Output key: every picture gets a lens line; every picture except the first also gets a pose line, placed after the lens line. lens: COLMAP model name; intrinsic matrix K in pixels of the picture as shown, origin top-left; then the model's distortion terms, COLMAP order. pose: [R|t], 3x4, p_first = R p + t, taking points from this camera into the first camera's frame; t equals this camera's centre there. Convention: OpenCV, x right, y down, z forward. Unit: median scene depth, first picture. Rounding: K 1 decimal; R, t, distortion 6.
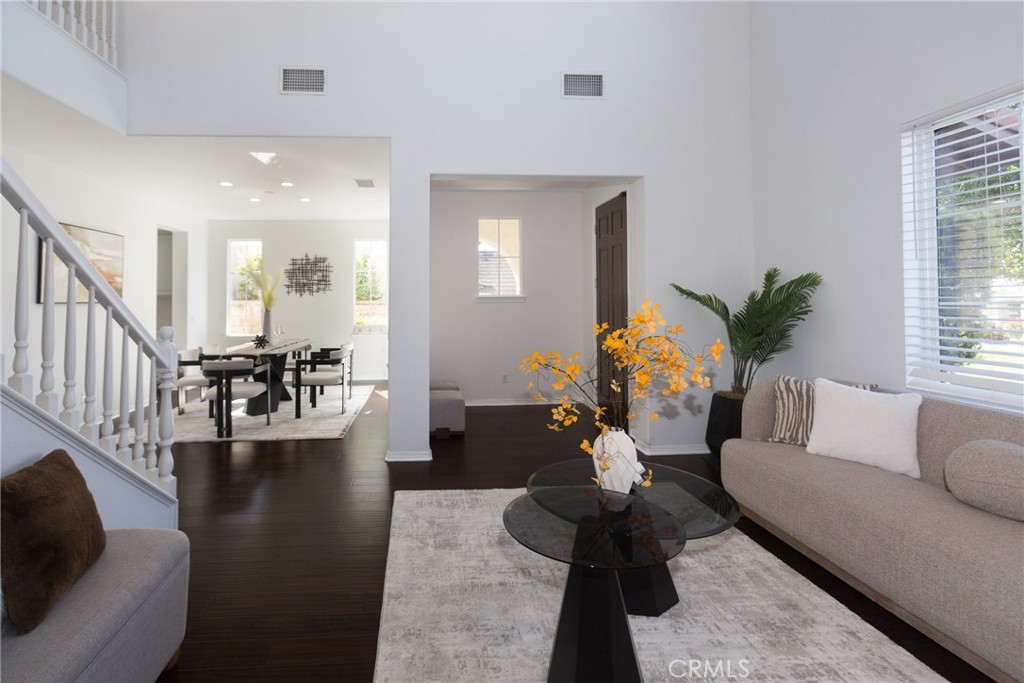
lens RADIAL K [[476.3, 0, 511.4], [0, 476.3, 289.4], [0, 0, 1]] dist [0.000347, 0.000278]
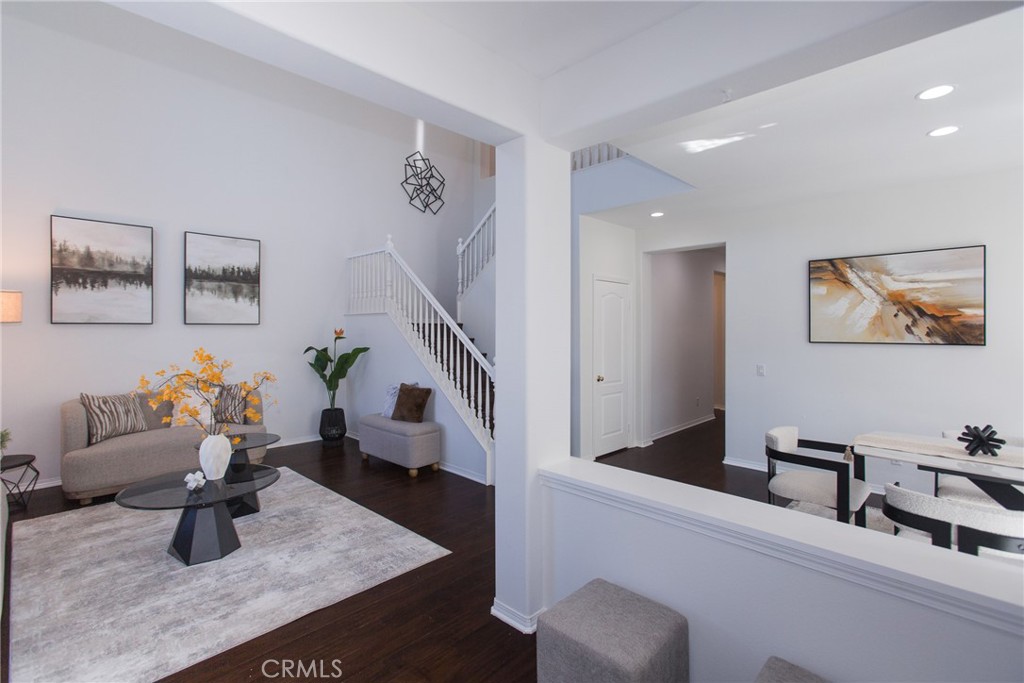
lens RADIAL K [[461.9, 0, 514.1], [0, 461.9, 330.2], [0, 0, 1]] dist [0.000182, 0.000103]
pose [[-0.738055, 0.009282, -0.674677, 0.114325], [0.024231, 0.999625, -0.012755, -0.001145], [0.674305, -0.025762, -0.738003, 1.042507]]
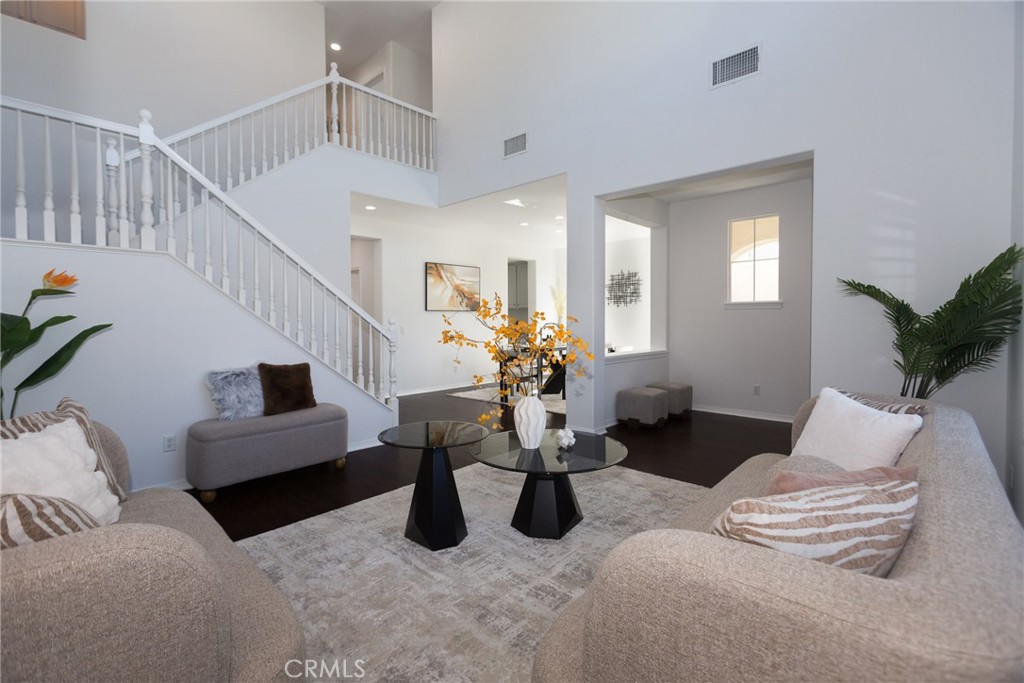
lens RADIAL K [[461.9, 0, 514.1], [0, 461.9, 330.2], [0, 0, 1]] dist [0.000182, 0.000103]
pose [[0.692180, 0.022772, -0.721365, 0.353966], [0.019396, 0.998554, 0.050133, 0.017258], [0.721464, -0.048693, 0.690738, 0.037193]]
